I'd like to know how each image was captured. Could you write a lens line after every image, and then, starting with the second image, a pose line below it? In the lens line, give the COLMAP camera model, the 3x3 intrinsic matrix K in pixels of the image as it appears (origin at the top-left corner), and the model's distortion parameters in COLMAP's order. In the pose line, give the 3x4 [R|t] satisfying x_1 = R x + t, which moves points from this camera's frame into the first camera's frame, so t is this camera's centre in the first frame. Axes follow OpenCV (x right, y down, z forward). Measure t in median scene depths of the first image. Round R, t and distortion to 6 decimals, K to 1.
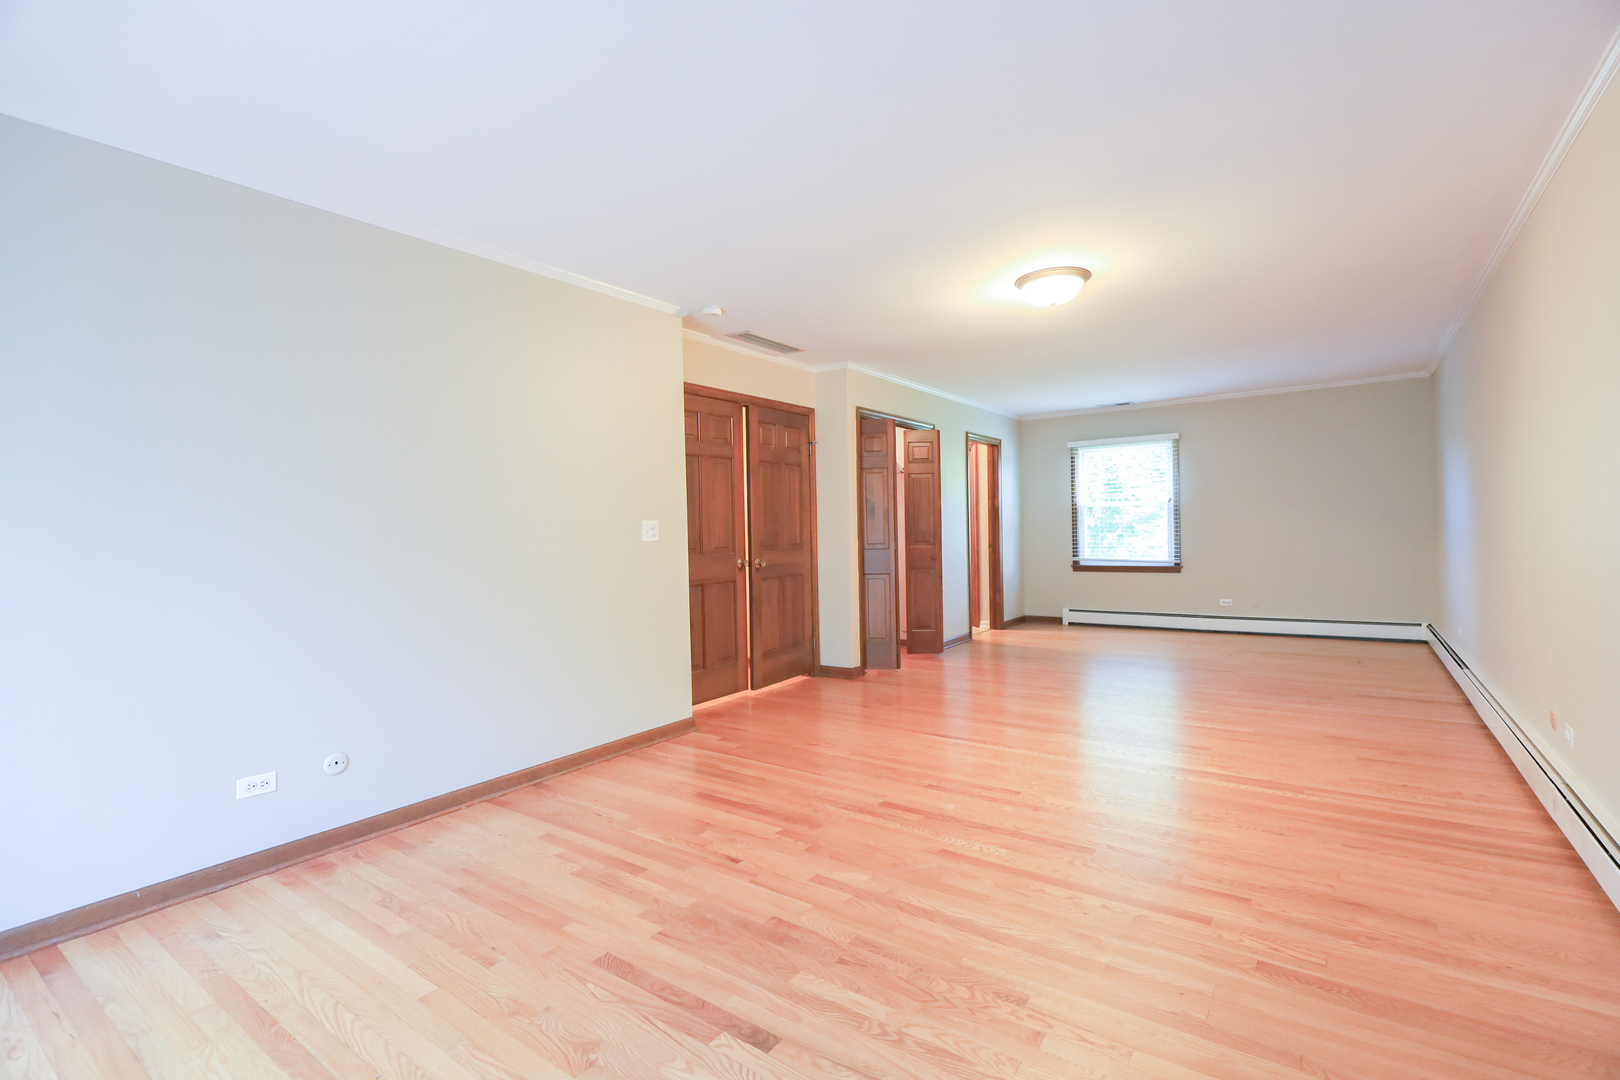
lens RADIAL K [[738.1, 0, 824.7], [0, 738.1, 541.4], [0, 0, 1]] dist [0.001180, -0.000325]
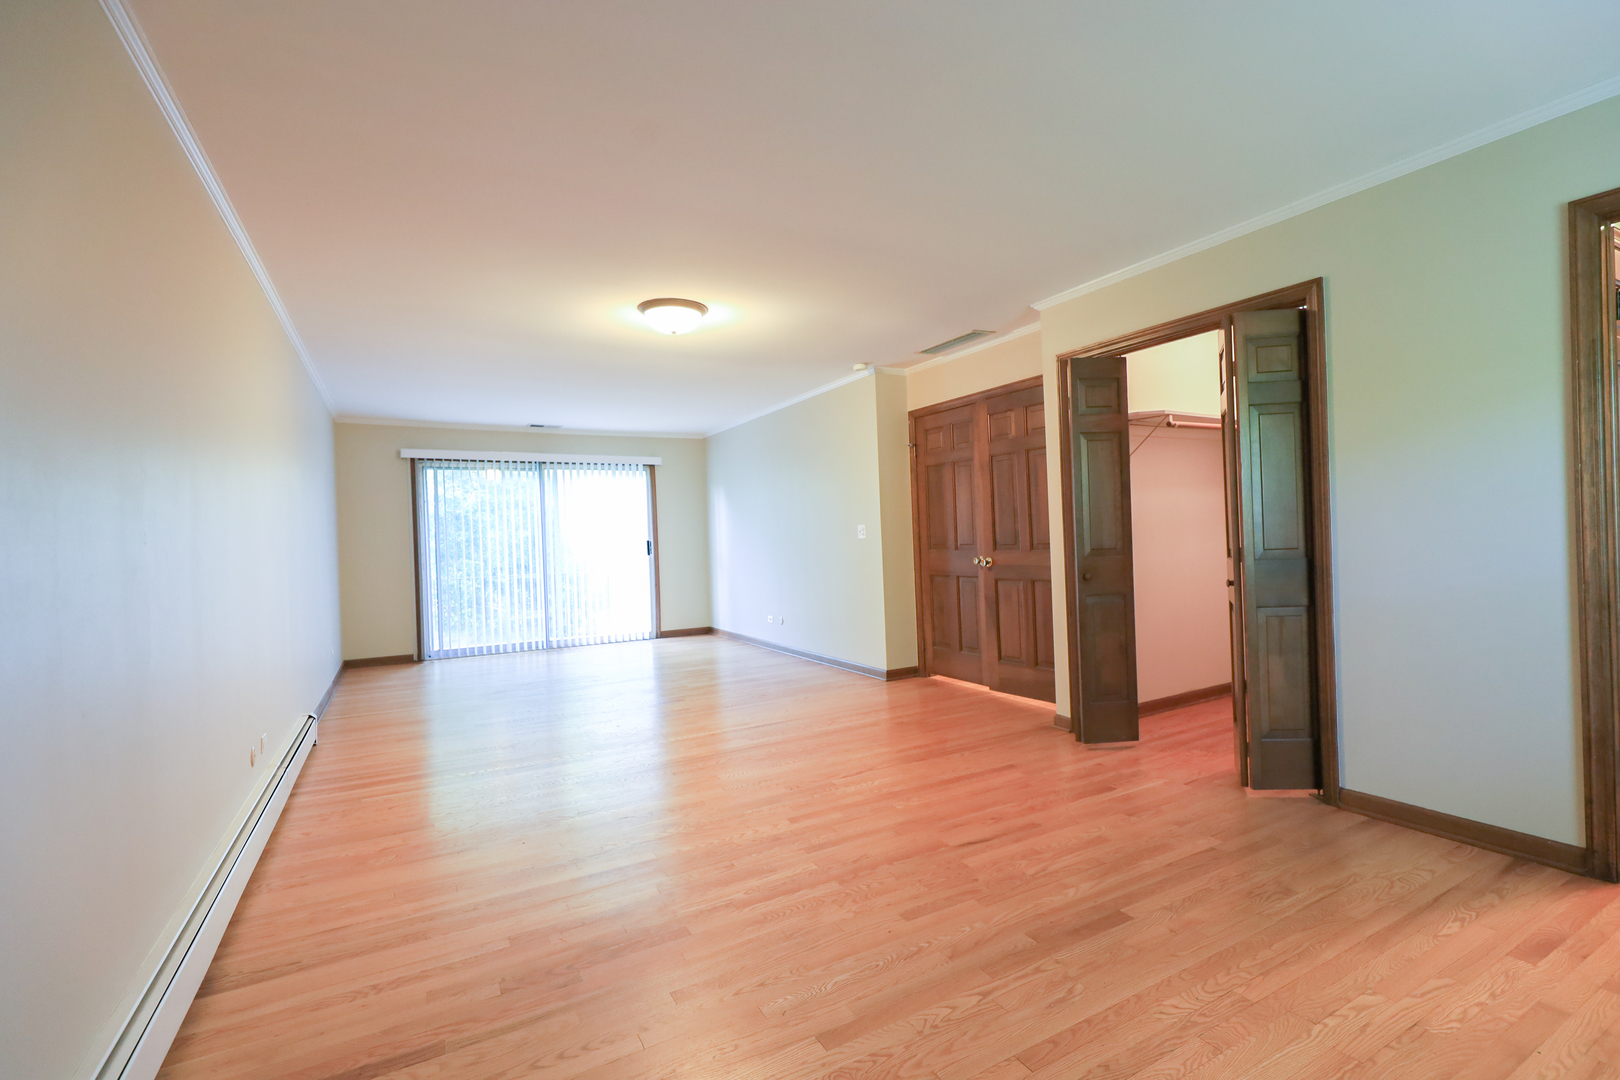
lens RADIAL K [[738.1, 0, 824.7], [0, 738.1, 541.4], [0, 0, 1]] dist [0.001180, -0.000325]
pose [[-0.422376, 0.043722, -0.905366, 0.916515], [0.031249, 0.998945, 0.033663, -0.038062], [0.905882, -0.014073, -0.423296, 1.261583]]
